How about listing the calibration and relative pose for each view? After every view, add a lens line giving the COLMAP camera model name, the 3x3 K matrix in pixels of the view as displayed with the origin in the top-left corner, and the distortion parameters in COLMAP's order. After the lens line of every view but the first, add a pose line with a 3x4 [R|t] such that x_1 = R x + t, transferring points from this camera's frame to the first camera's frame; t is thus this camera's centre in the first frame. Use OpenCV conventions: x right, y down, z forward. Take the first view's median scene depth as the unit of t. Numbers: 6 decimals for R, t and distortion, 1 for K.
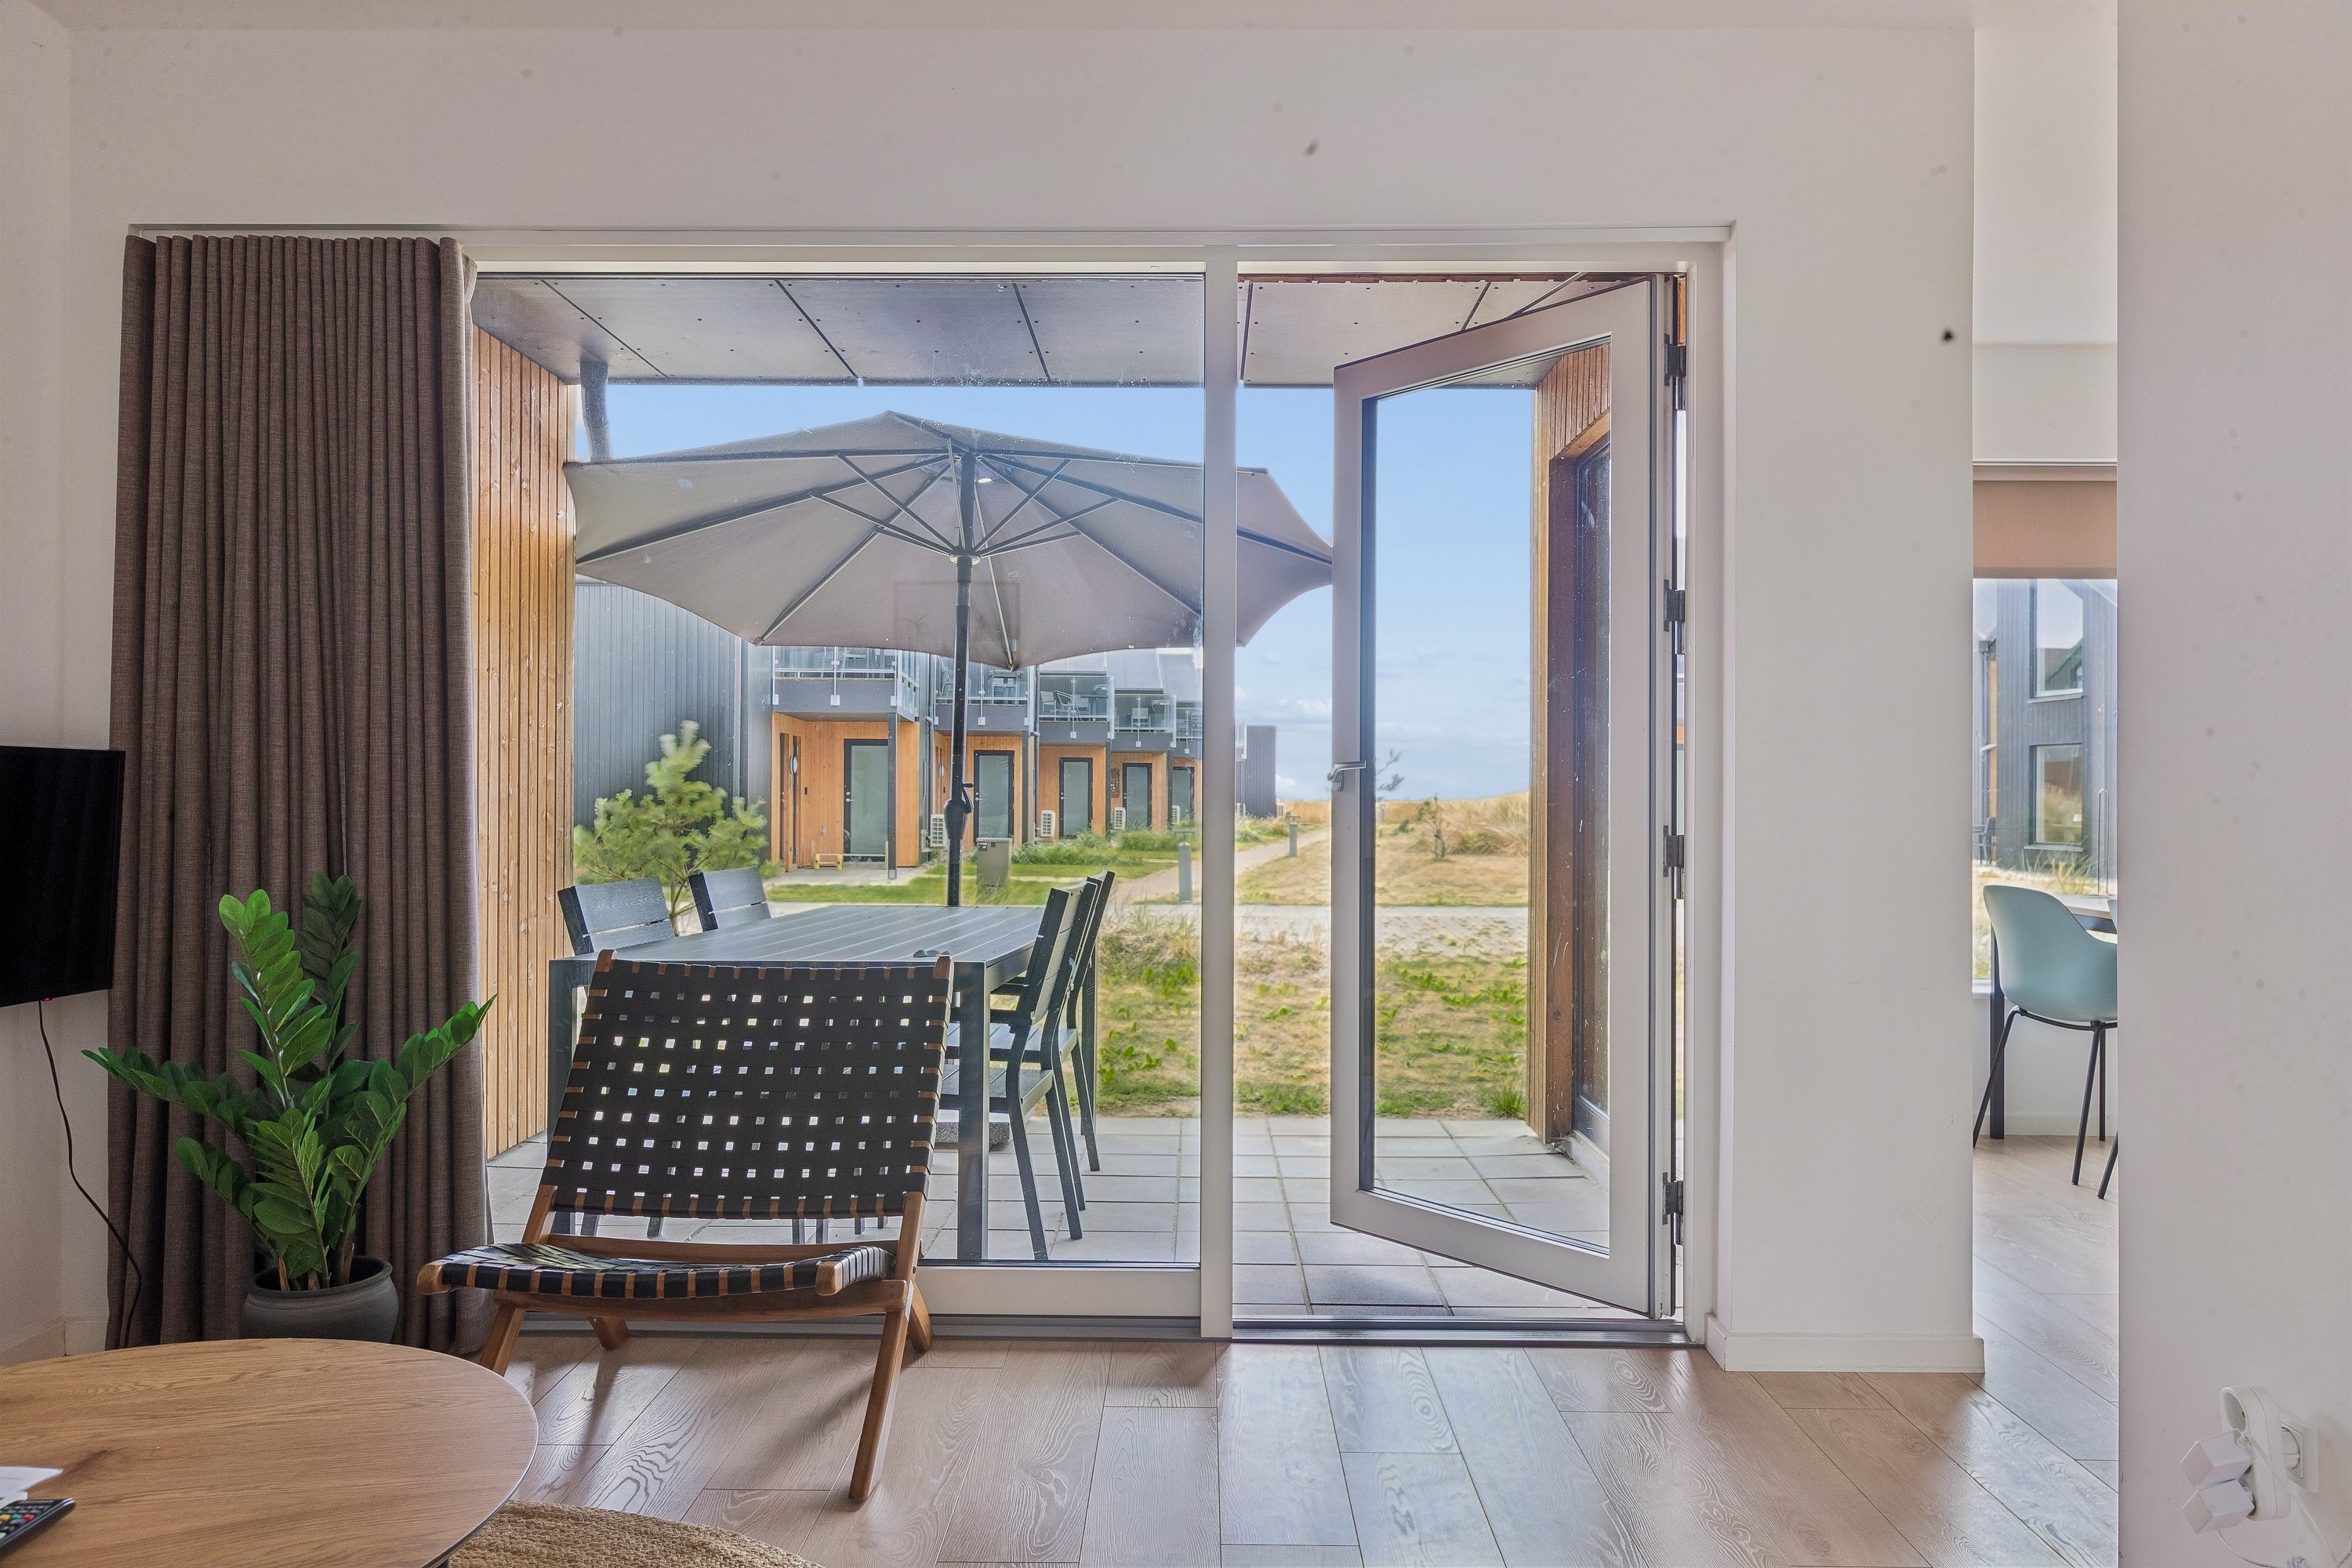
lens RADIAL K [[1589.0, 0, 1186.8], [0, 1589.0, 778.5], [0, 0, 1]] dist [0.010535, -0.004999]
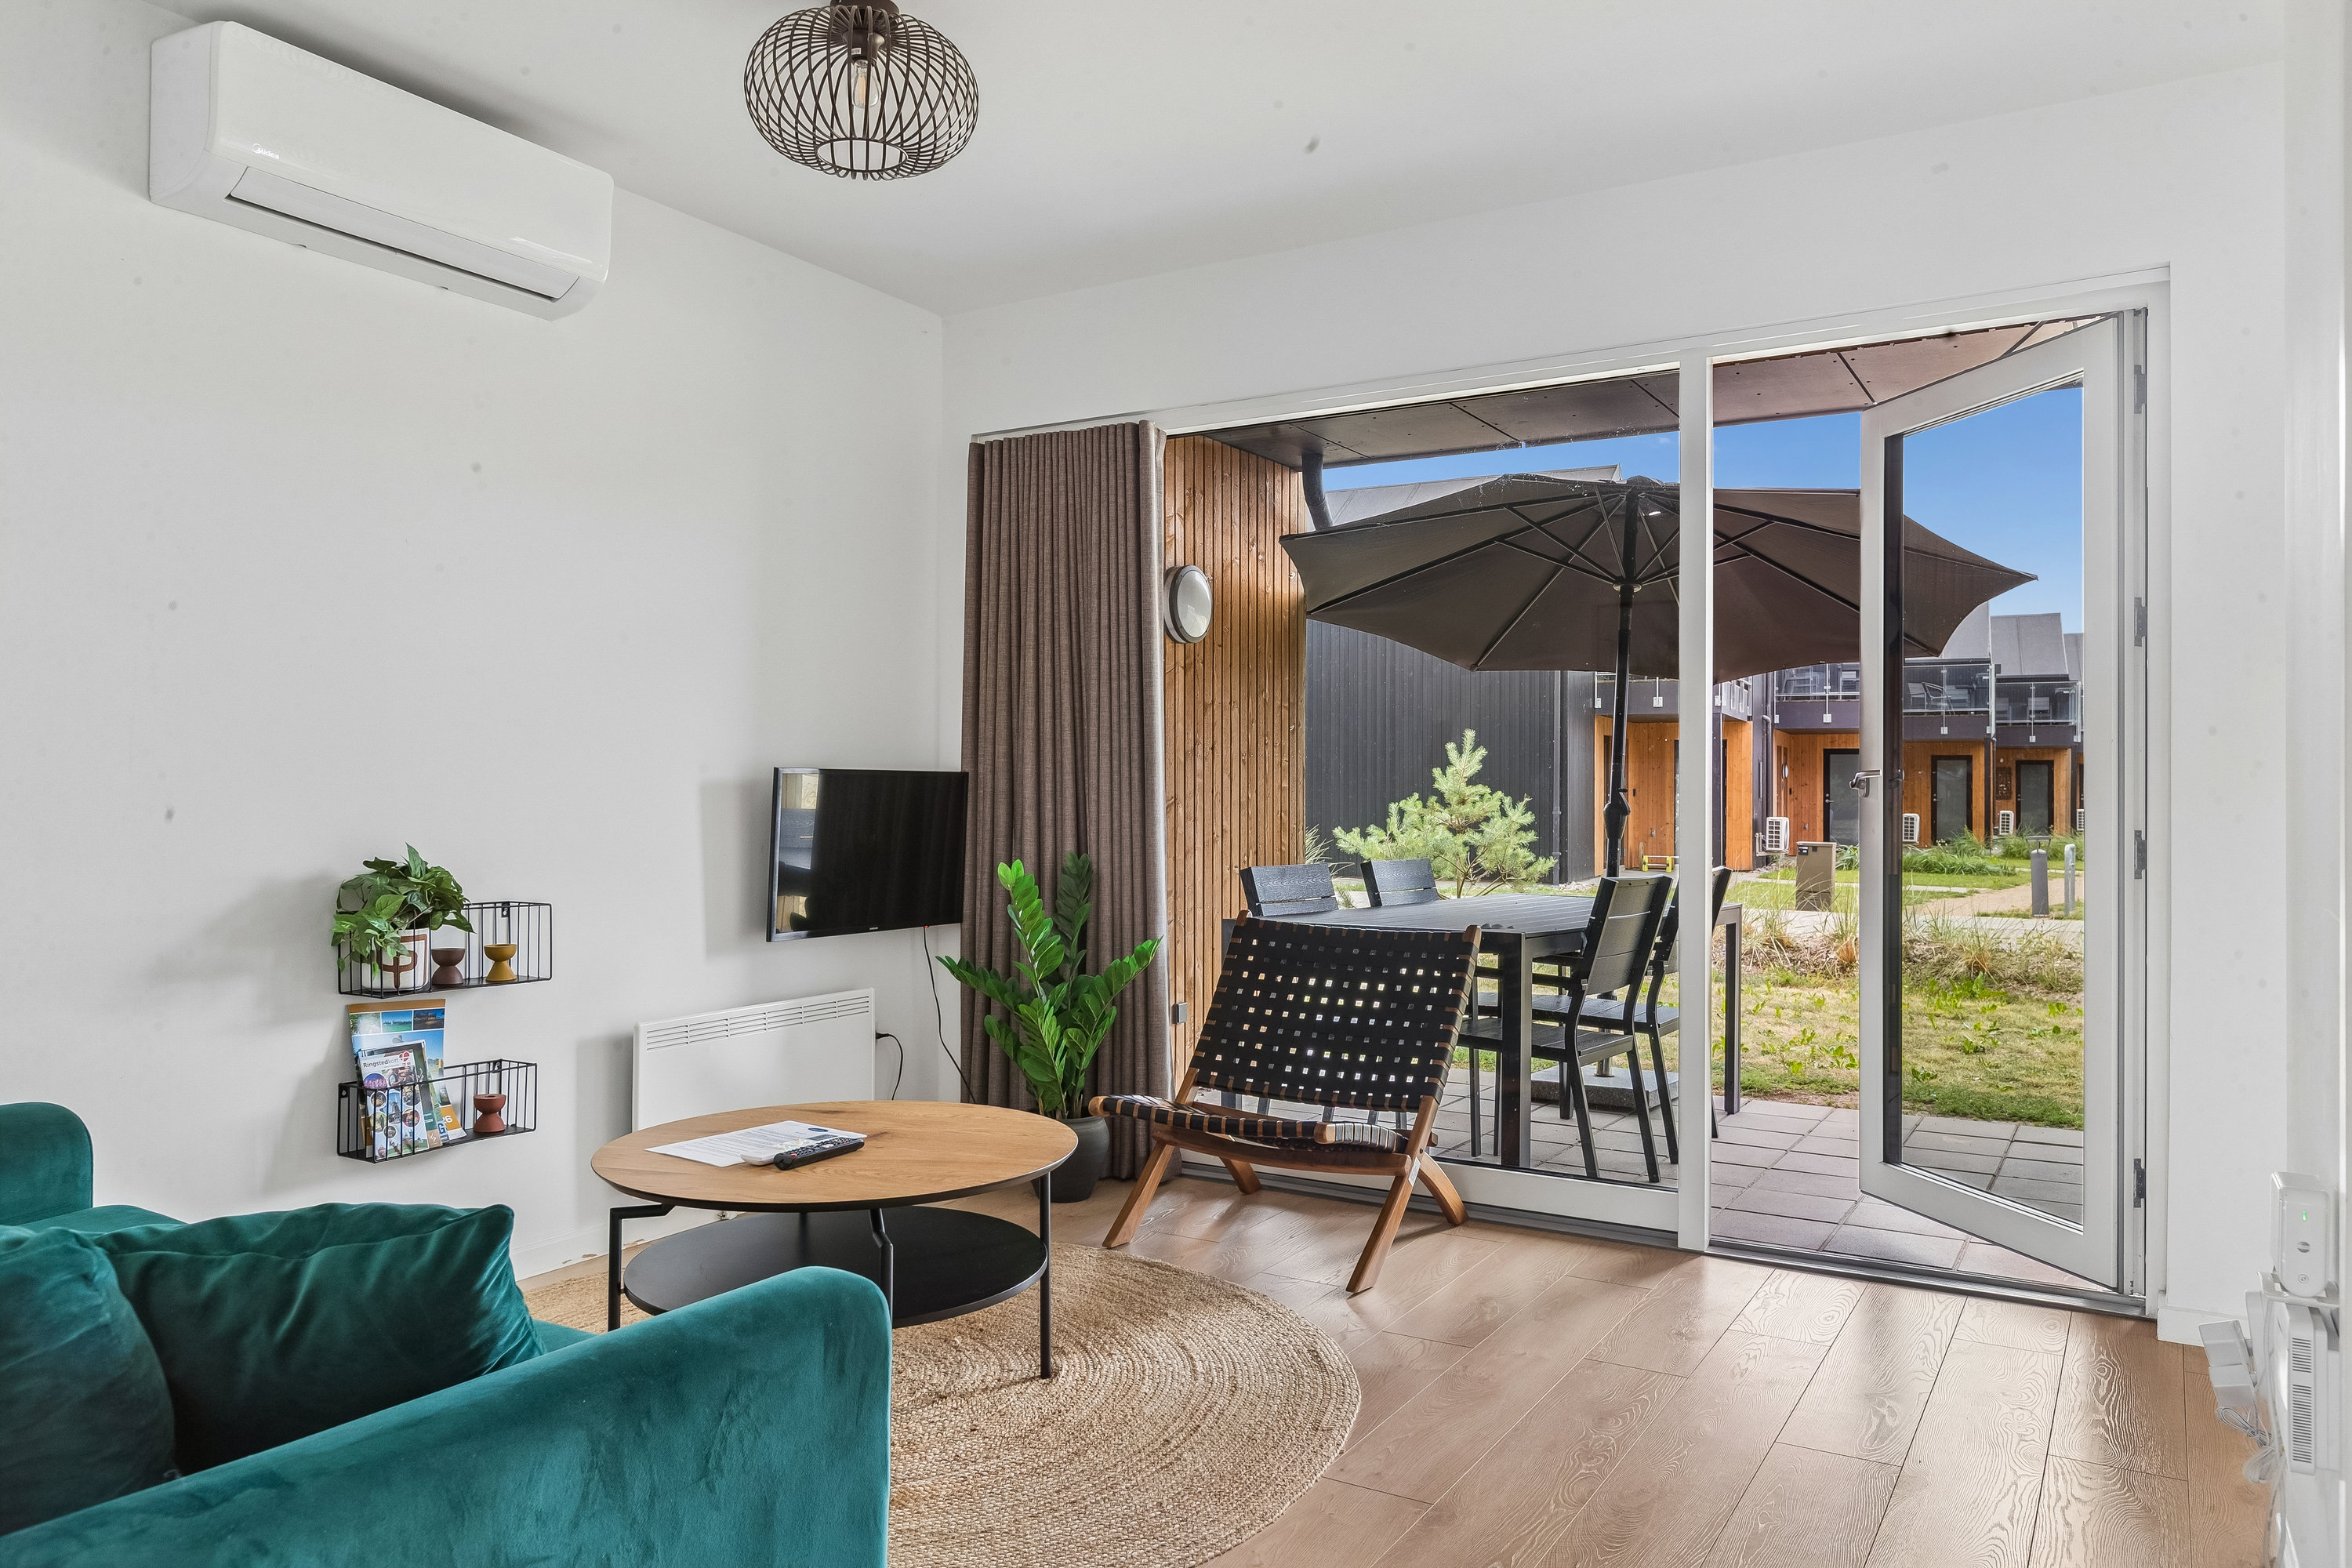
lens RADIAL K [[1625.0, 0, 1178.2], [0, 1625.0, 780.3], [0, 0, 1]] dist [-0.002583, -0.001546]
pose [[0.860445, -0.004117, -0.509527, 0.305615], [0.004601, 0.999989, -0.000310, -0.006984], [0.509522, -0.002077, 0.860455, -0.254163]]
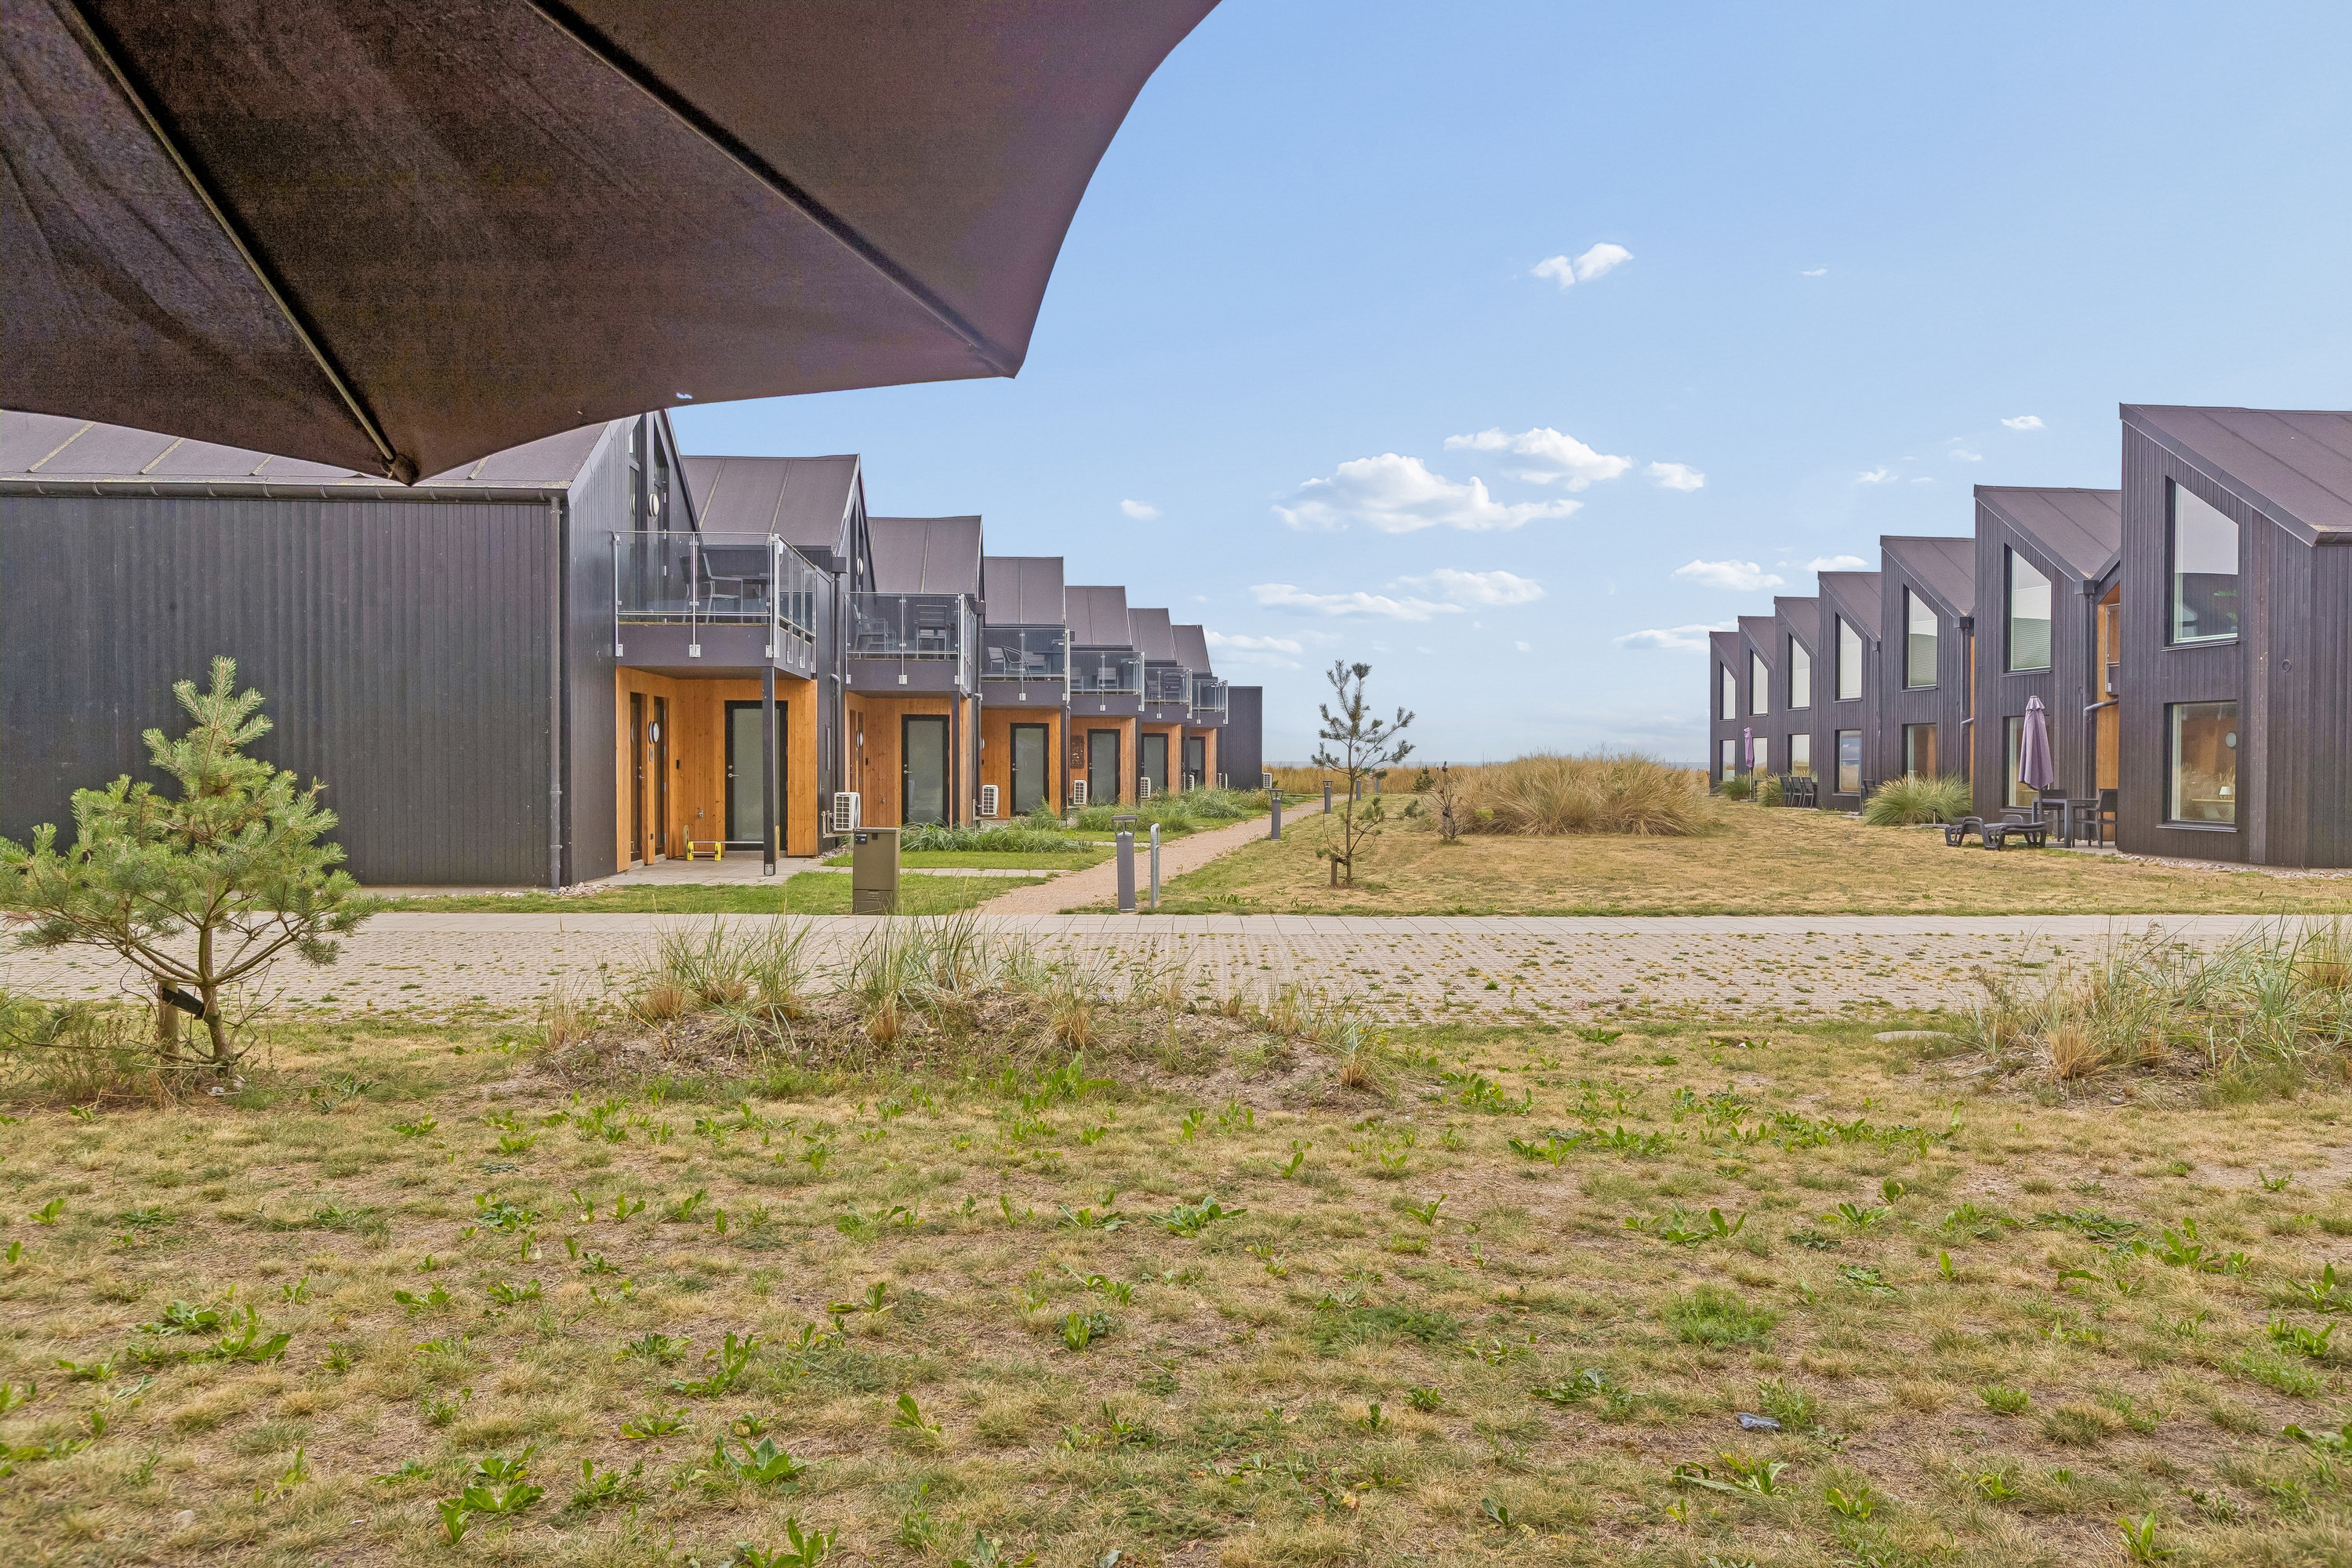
lens RADIAL K [[1625.0, 0, 1164.6], [0, 1625.0, 766.0], [0, 0, 1]] dist [-0.002583, -0.001546]
pose [[0.999971, -0.004069, -0.006402, 0.143860], [0.004150, 0.999910, 0.012738, -0.007211], [0.006350, -0.012764, 0.999898, 1.415587]]
